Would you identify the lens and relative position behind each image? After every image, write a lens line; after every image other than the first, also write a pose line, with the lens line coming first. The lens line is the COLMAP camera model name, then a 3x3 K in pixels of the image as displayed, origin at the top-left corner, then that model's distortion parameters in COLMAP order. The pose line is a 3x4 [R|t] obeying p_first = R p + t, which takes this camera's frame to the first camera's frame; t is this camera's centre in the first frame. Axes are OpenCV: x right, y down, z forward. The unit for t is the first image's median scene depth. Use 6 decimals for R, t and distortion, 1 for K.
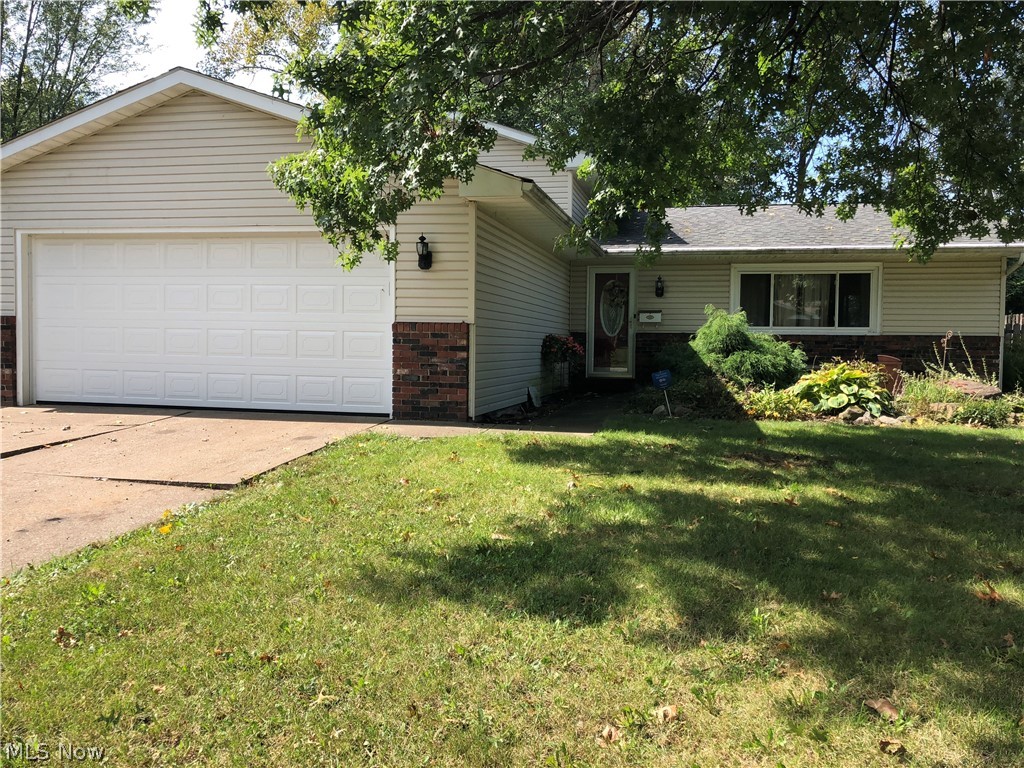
lens RADIAL K [[828.3, 0, 510.4], [0, 828.3, 409.7], [0, 0, 1]] dist [0.043500, -0.032978]
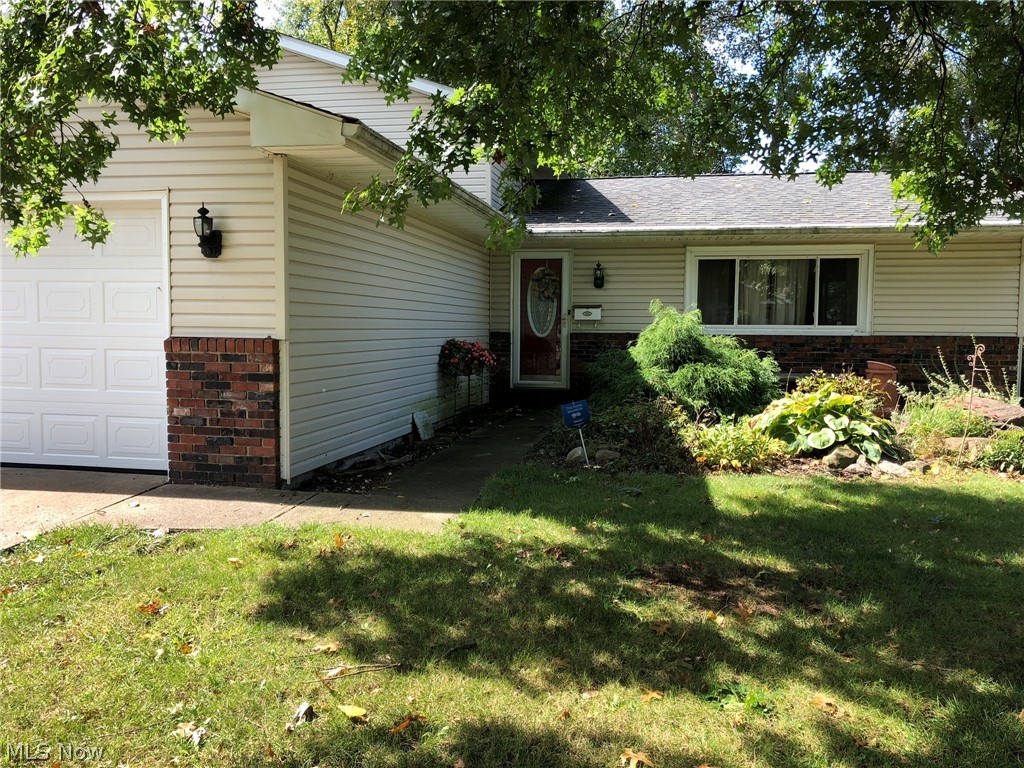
lens RADIAL K [[828.3, 0, 511.5], [0, 828.3, 418.7], [0, 0, 1]] dist [0.043500, -0.032978]
pose [[0.999505, -0.009140, 0.030101, 0.100223], [0.008158, 0.999436, 0.032588, -0.052179], [-0.030382, -0.032326, 0.999015, 0.279546]]
